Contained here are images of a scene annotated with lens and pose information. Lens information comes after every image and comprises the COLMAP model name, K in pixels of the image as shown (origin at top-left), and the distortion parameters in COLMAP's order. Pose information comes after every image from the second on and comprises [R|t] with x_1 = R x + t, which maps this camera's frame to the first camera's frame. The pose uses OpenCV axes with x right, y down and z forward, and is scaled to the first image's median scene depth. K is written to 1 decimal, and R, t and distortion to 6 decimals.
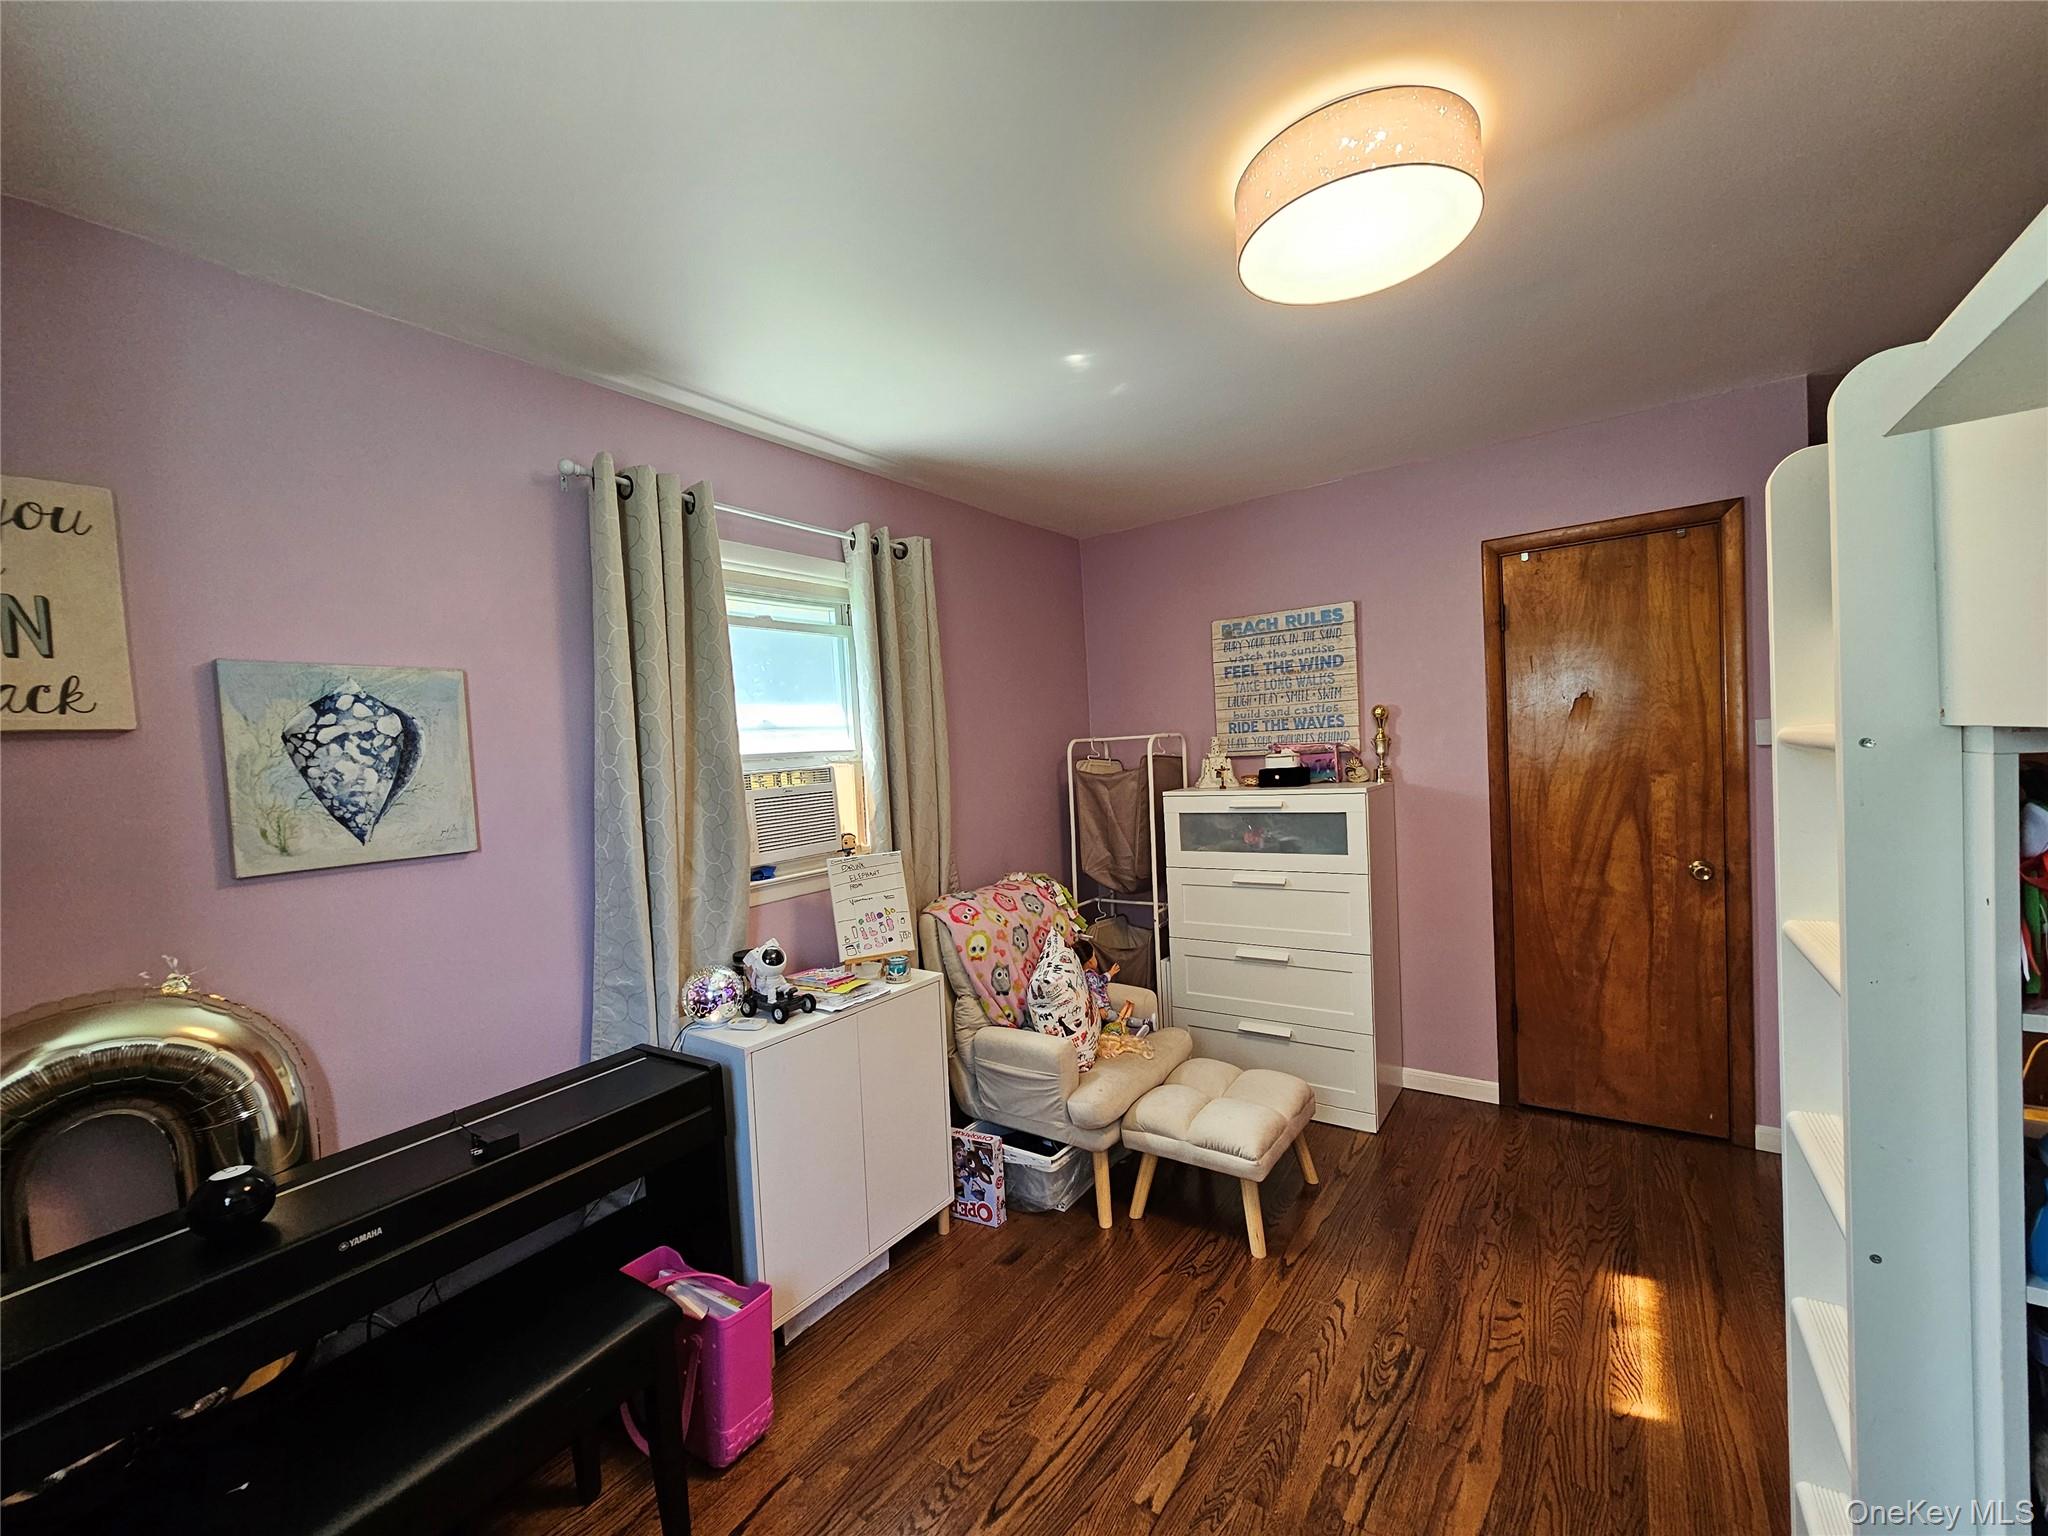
lens RADIAL K [[838.2, 0, 1022.8], [0, 838.2, 787.1], [0, 0, 1]] dist [-0.001891, -0.000168]
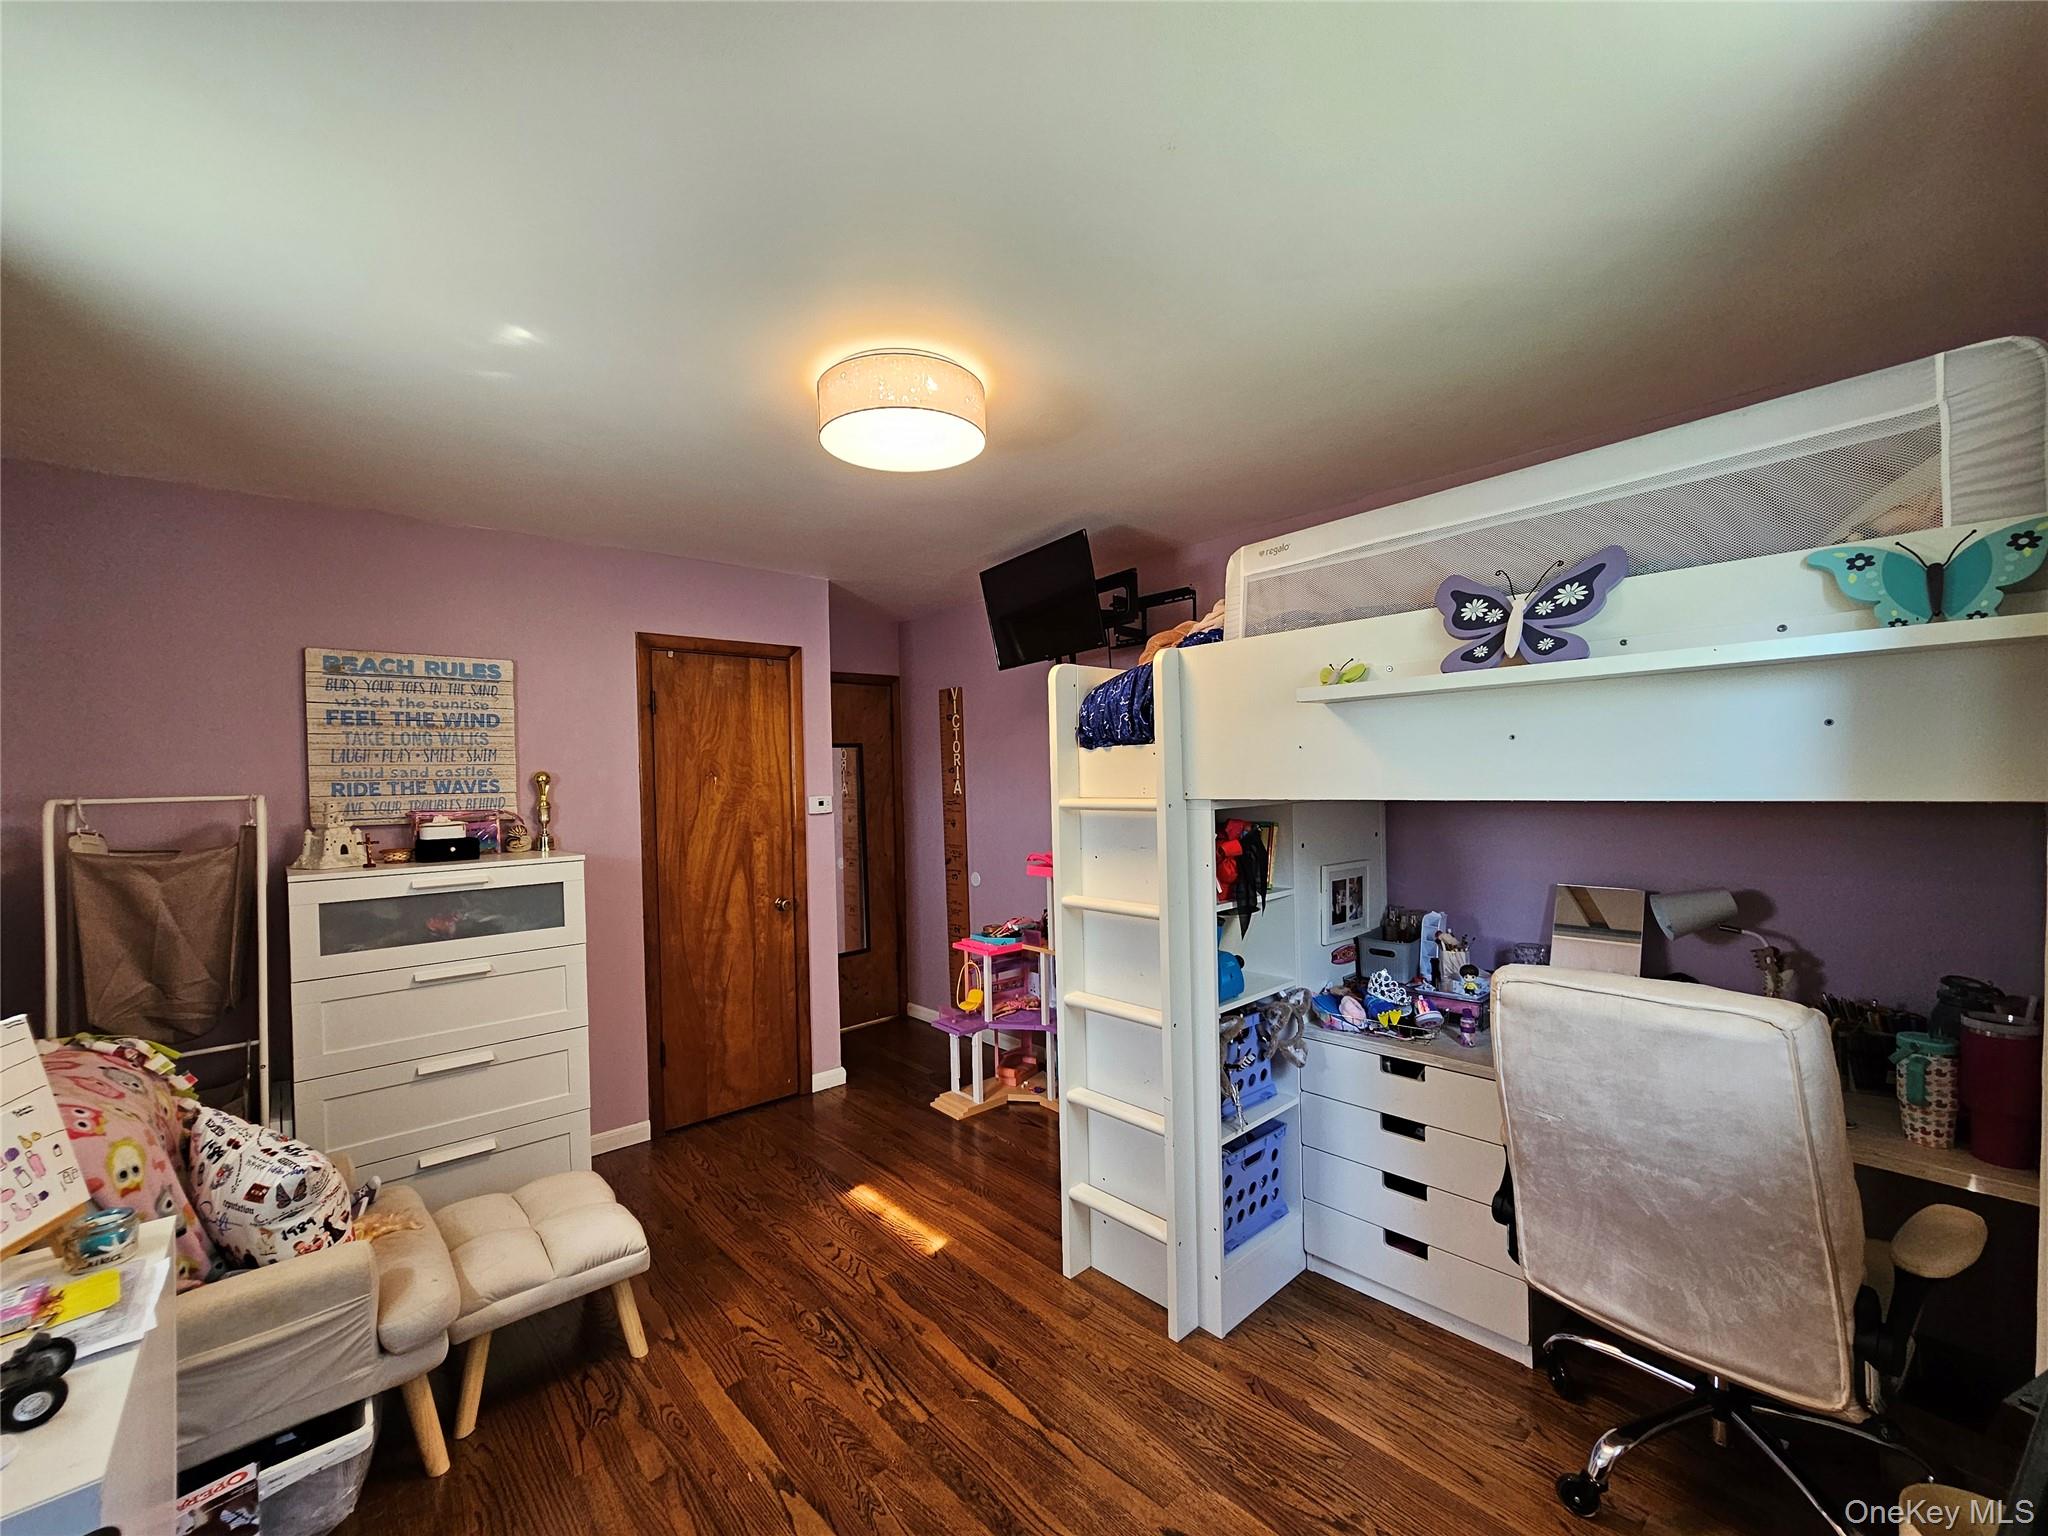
lens RADIAL K [[838.2, 0, 1022.8], [0, 838.2, 787.1], [0, 0, 1]] dist [-0.001891, -0.000168]
pose [[0.226077, 0.037339, 0.973394, -0.464193], [0.050110, 0.997496, -0.049902, -0.004100], [-0.972820, 0.060059, 0.223640, 0.282327]]
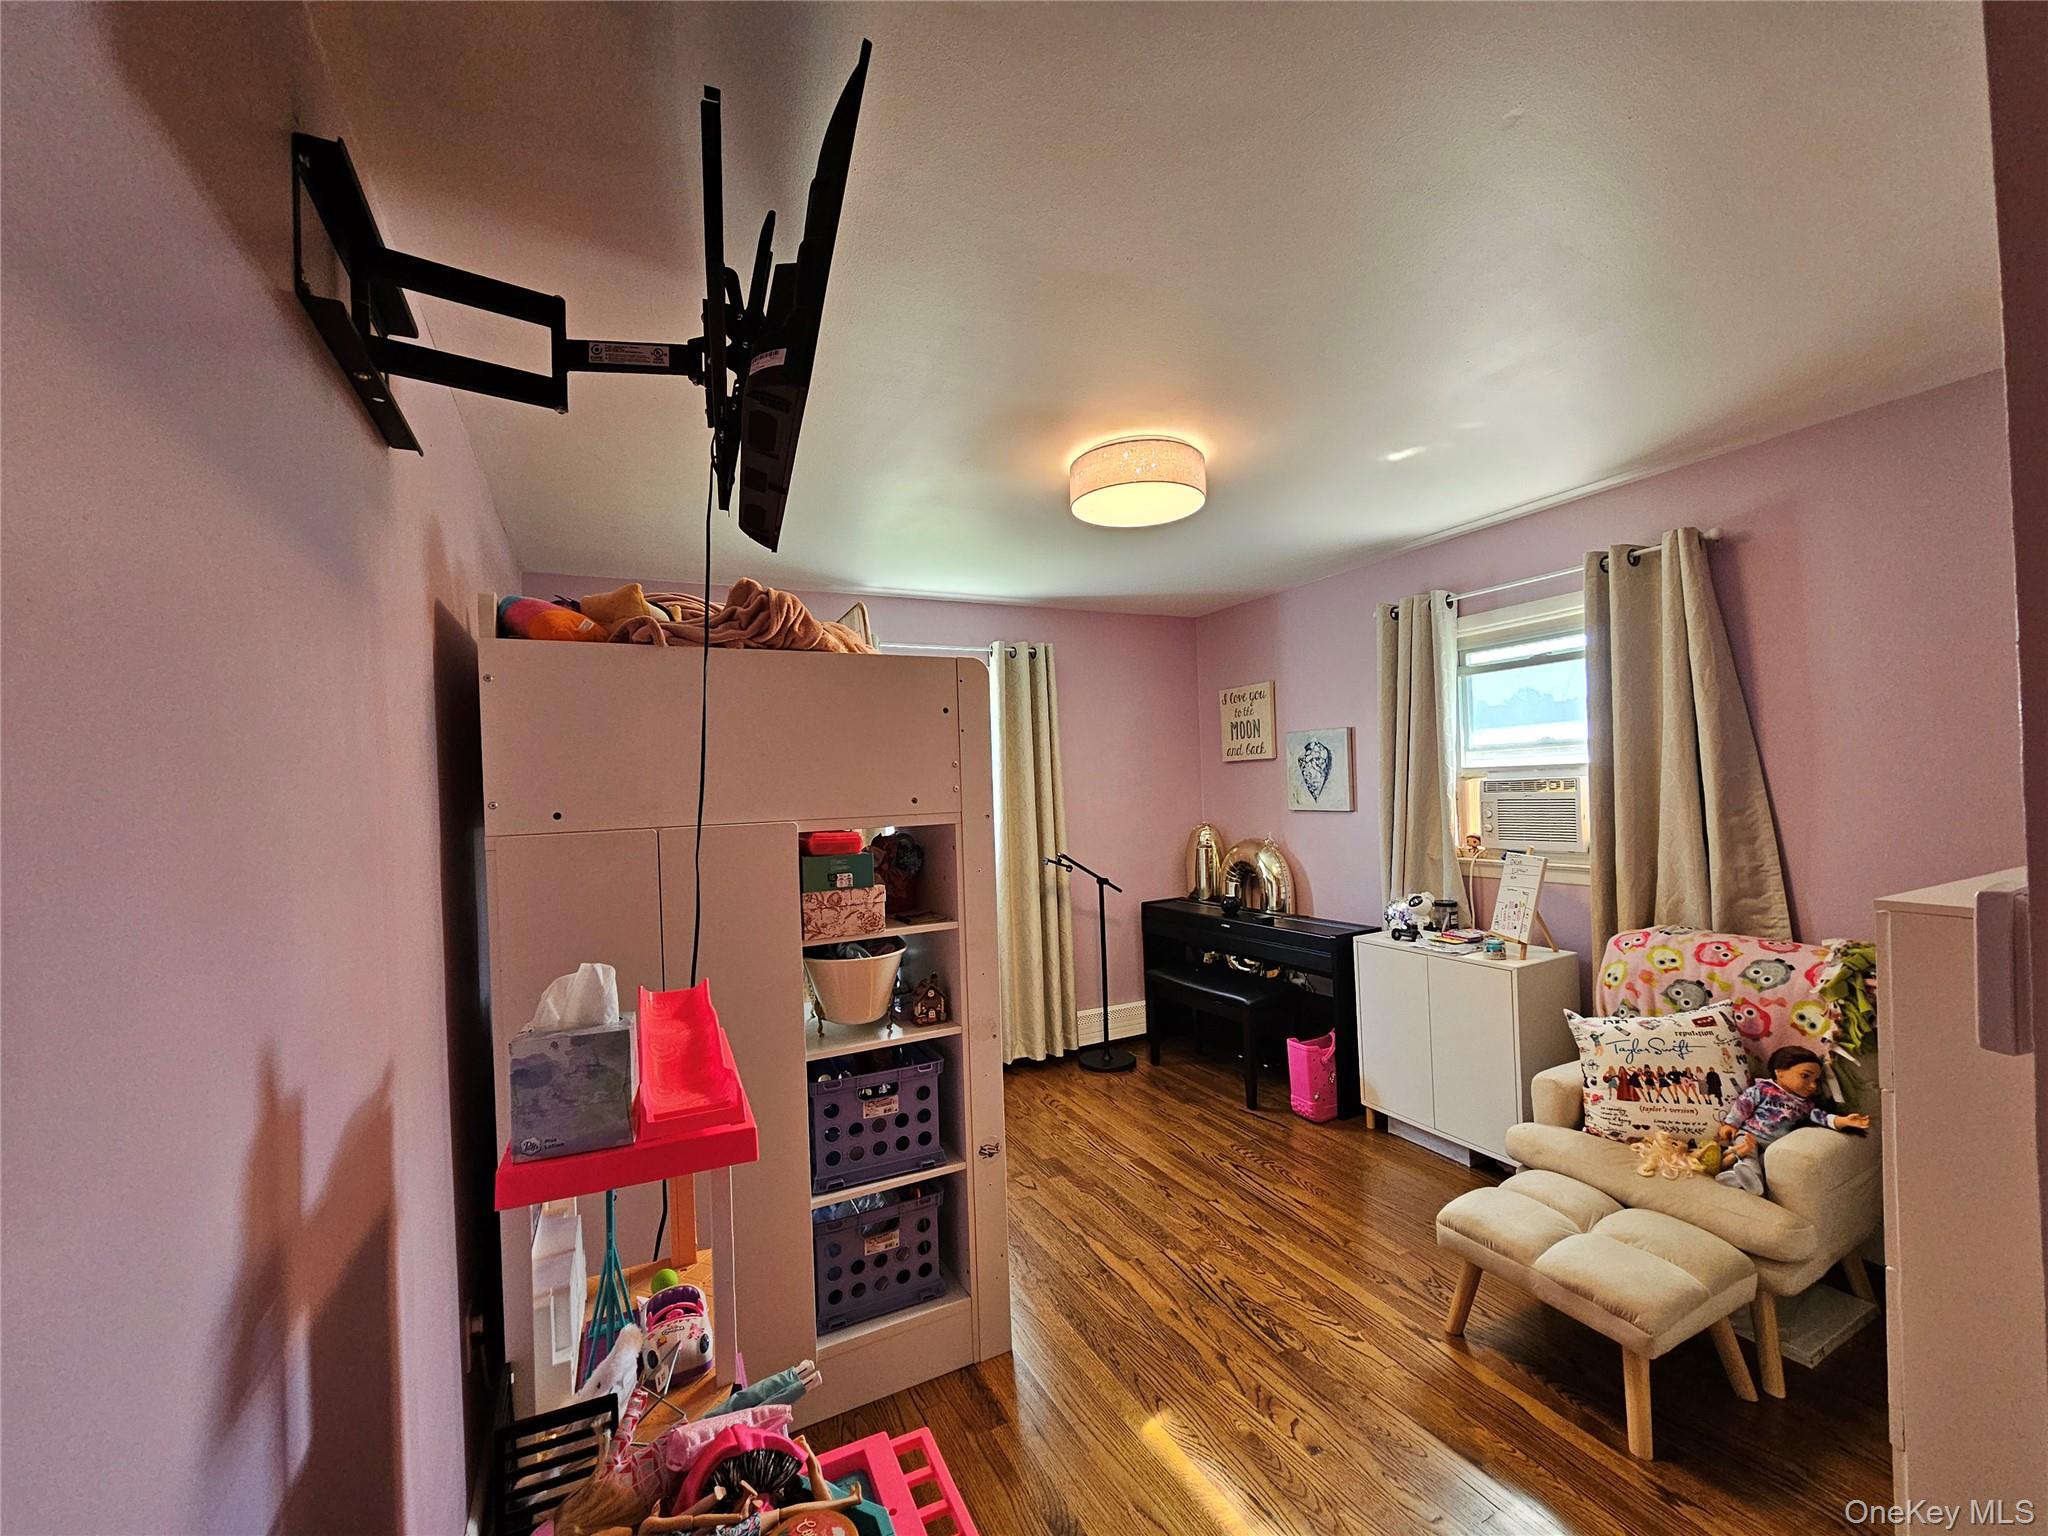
lens RADIAL K [[838.2, 0, 1022.8], [0, 838.2, 787.1], [0, 0, 1]] dist [-0.001891, -0.000168]
pose [[-0.471154, 0.077922, -0.878602, 1.076463], [0.025523, 0.996878, 0.074725, -0.110997], [0.881681, 0.012783, -0.471672, 0.843792]]
